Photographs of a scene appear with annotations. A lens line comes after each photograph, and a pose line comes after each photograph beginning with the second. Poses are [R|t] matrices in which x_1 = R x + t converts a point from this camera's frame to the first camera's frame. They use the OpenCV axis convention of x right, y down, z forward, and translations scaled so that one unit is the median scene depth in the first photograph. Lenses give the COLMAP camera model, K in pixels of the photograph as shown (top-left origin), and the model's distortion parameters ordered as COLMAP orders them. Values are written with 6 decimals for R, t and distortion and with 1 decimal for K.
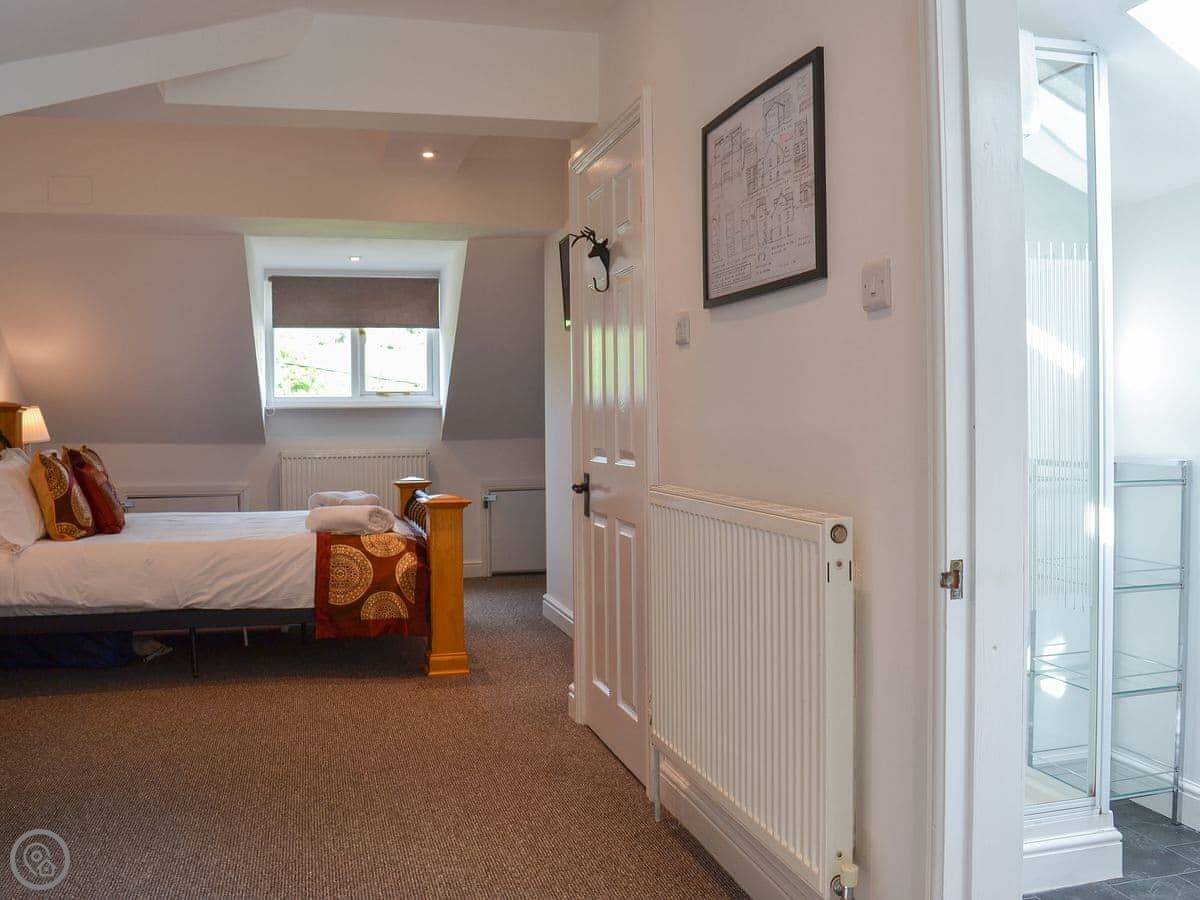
lens RADIAL K [[1169.8, 0, 600.9], [0, 1169.8, 419.4], [0, 0, 1]] dist [-0.085921, 0.002397]
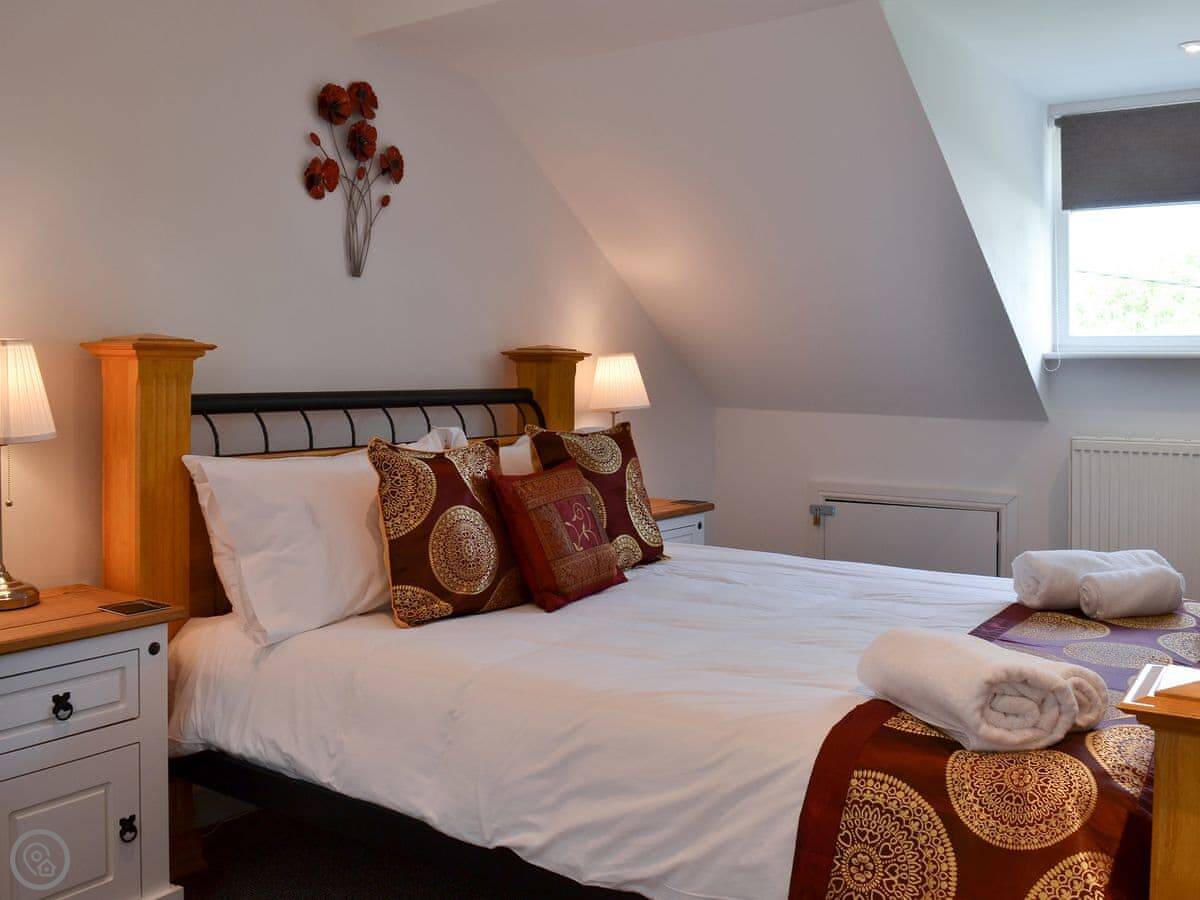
lens RADIAL K [[1169.8, 0, 600.9], [0, 1169.8, 419.4], [0, 0, 1]] dist [-0.085921, 0.002397]
pose [[0.676577, 0.042956, -0.735118, -0.041411], [-0.010724, 0.998766, 0.048492, -0.007874], [0.736294, -0.024926, 0.676203, 0.728893]]
